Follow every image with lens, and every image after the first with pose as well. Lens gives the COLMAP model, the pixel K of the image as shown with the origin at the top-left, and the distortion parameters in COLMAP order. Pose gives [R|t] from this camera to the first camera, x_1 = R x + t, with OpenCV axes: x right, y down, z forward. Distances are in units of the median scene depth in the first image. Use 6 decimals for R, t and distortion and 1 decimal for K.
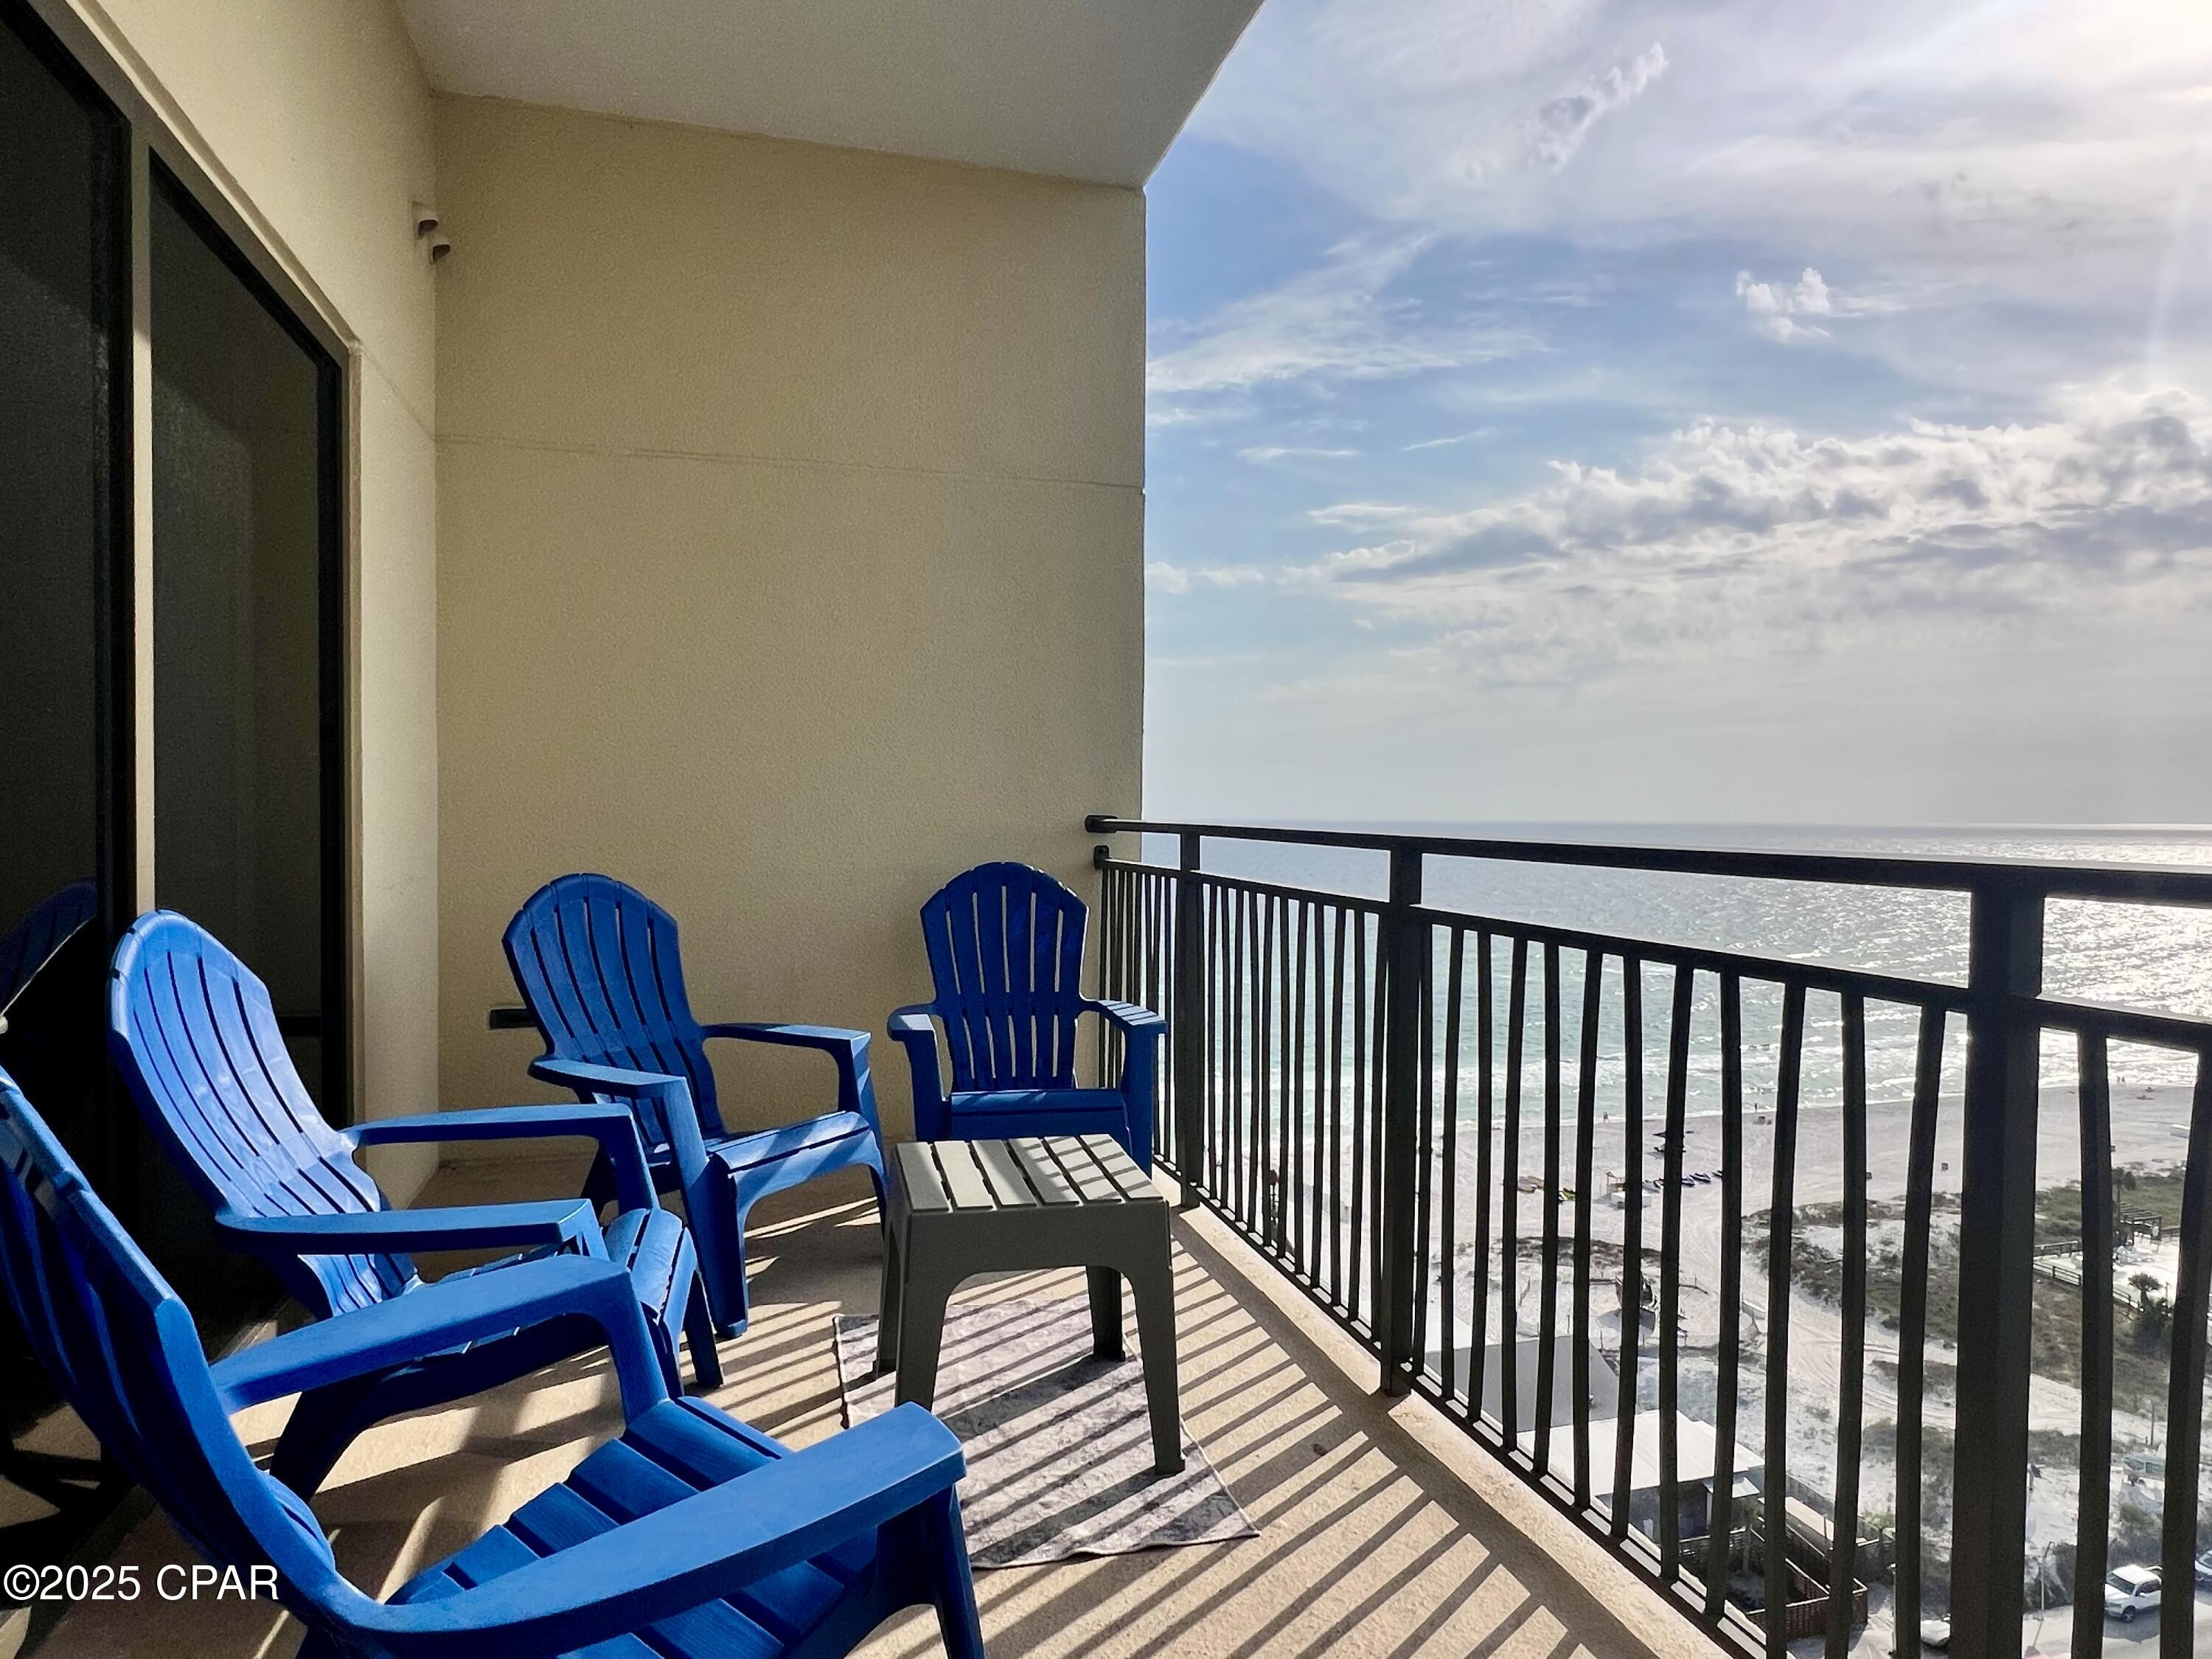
lens RADIAL K [[1306.3, 0, 1106.0], [0, 1306.3, 829.5], [0, 0, 1]] dist [-0.003779, -0.000447]
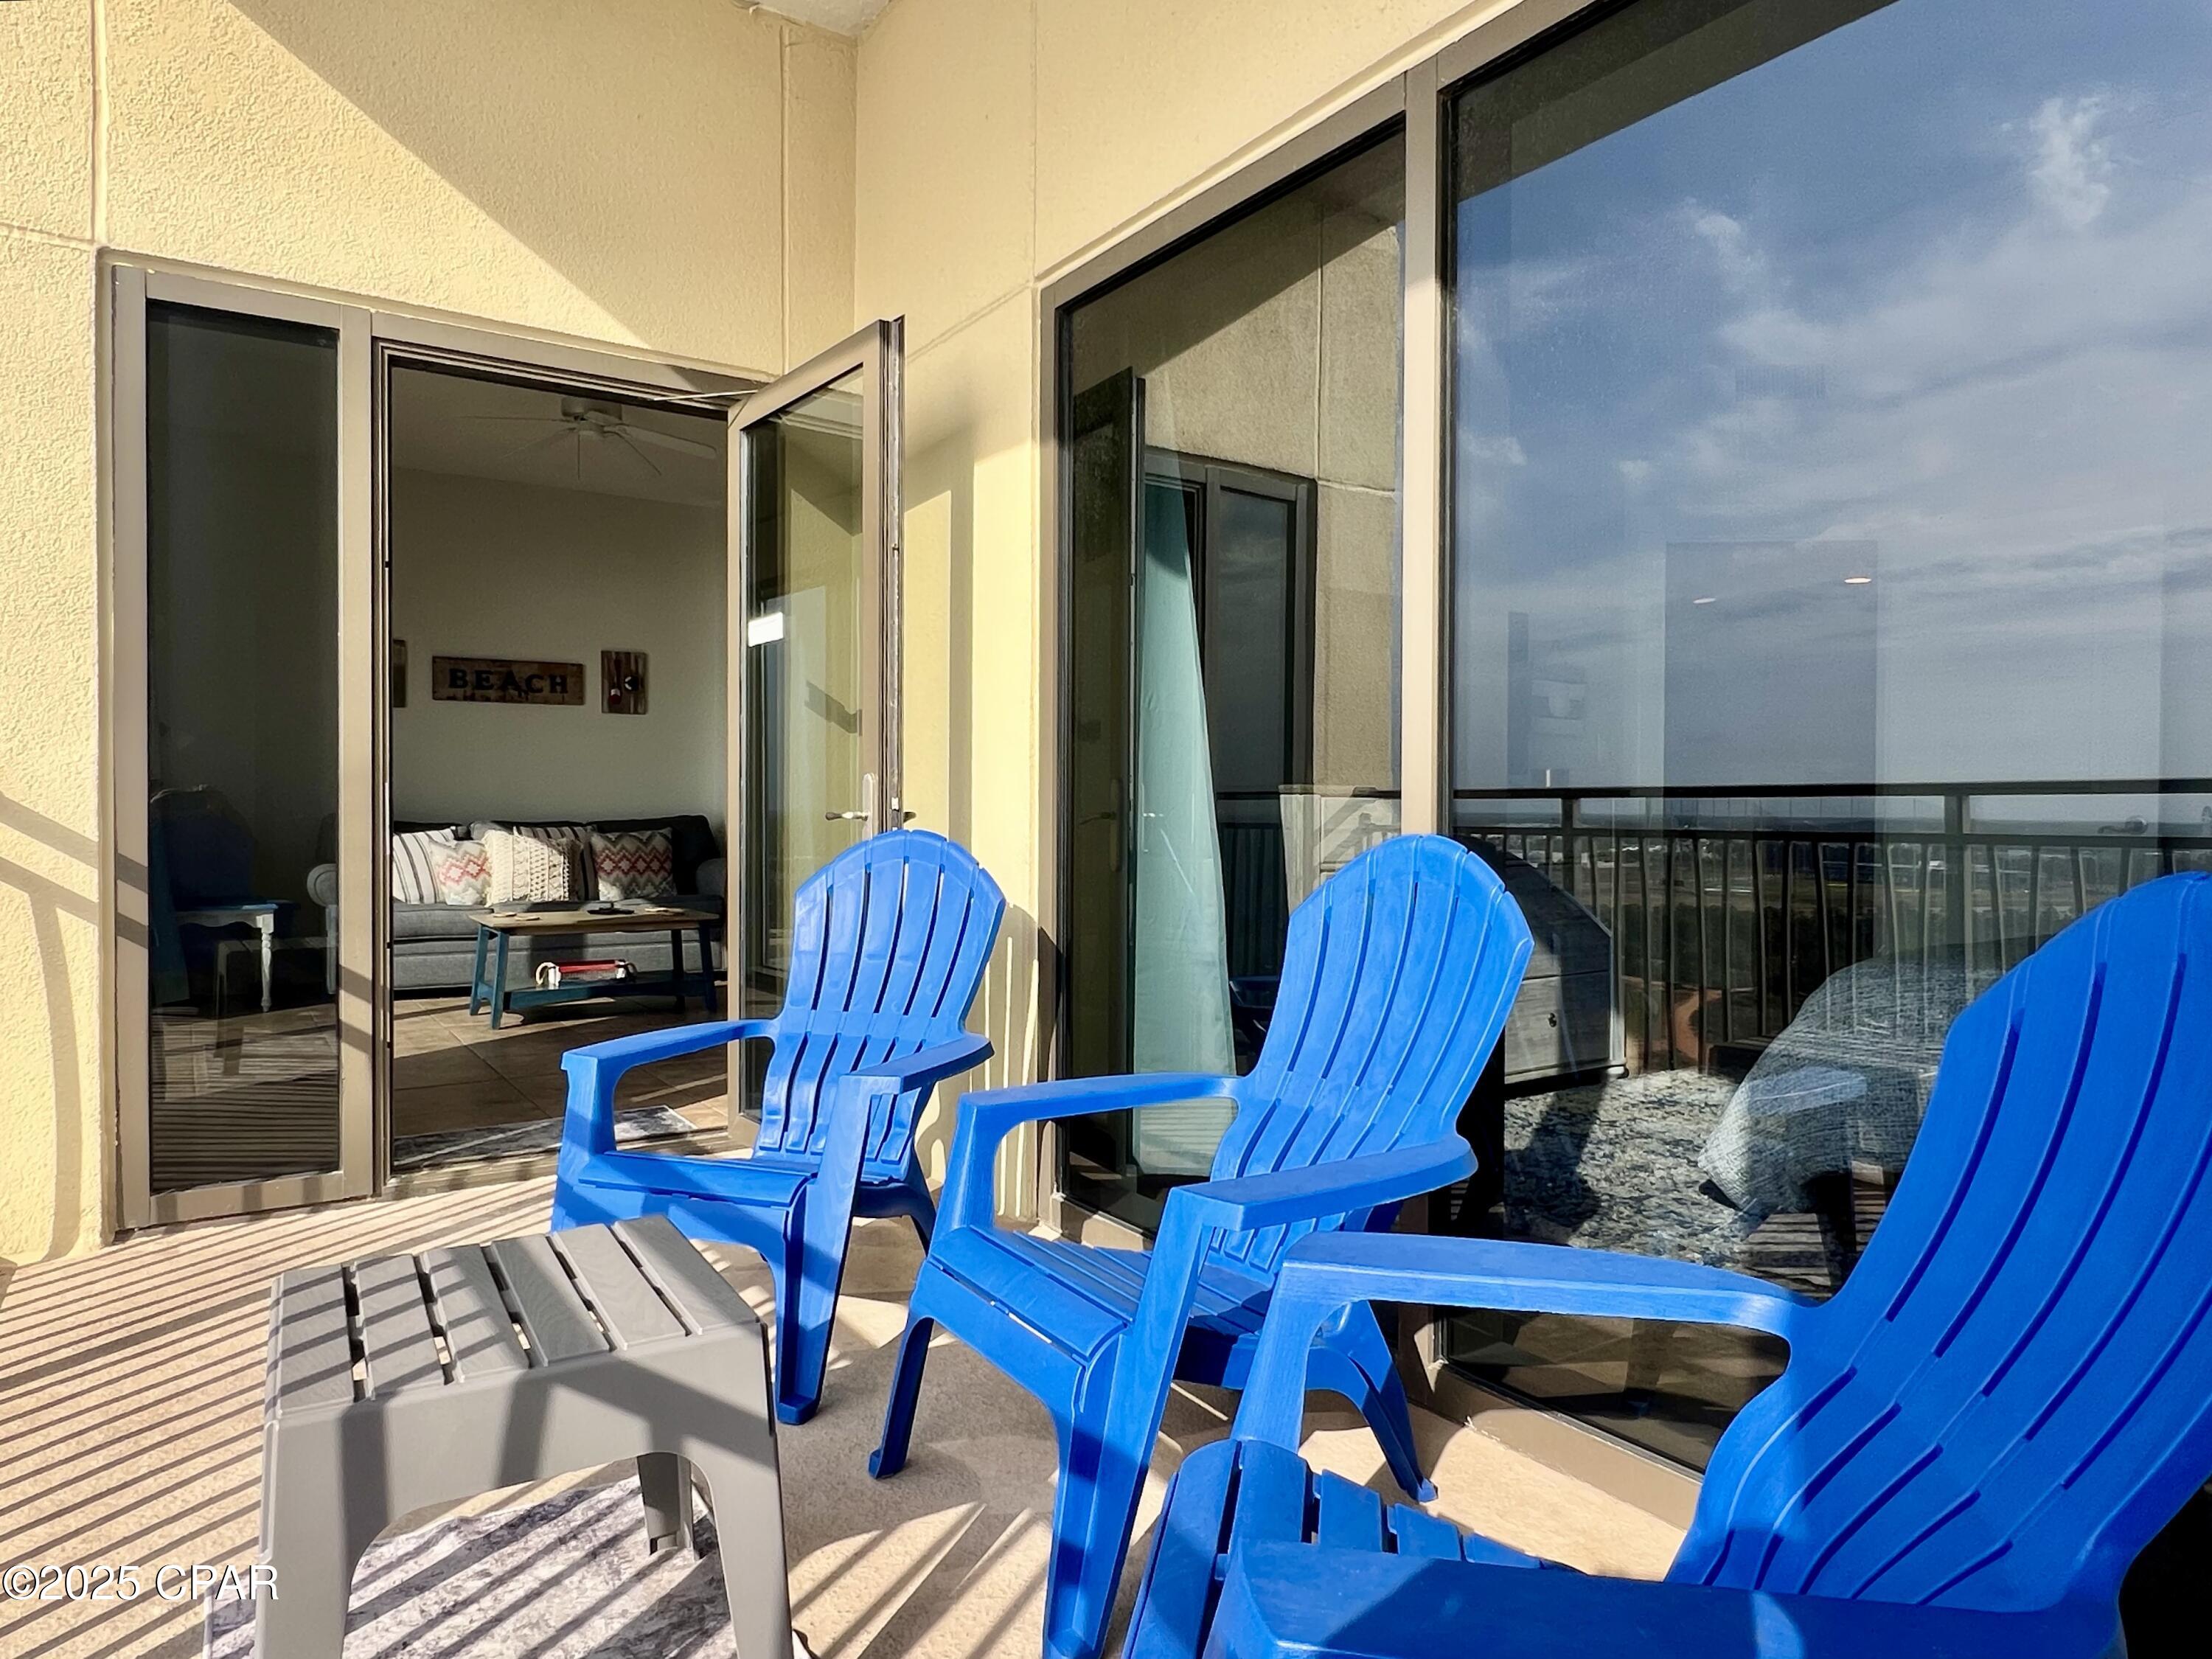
lens RADIAL K [[1306.3, 0, 1106.0], [0, 1306.3, 829.5], [0, 0, 1]] dist [-0.003779, -0.000447]
pose [[-0.946099, -0.008996, -0.323752, -0.145275], [-0.020065, 0.999322, 0.030866, 0.025598], [0.323255, 0.035699, -0.945638, 1.872204]]
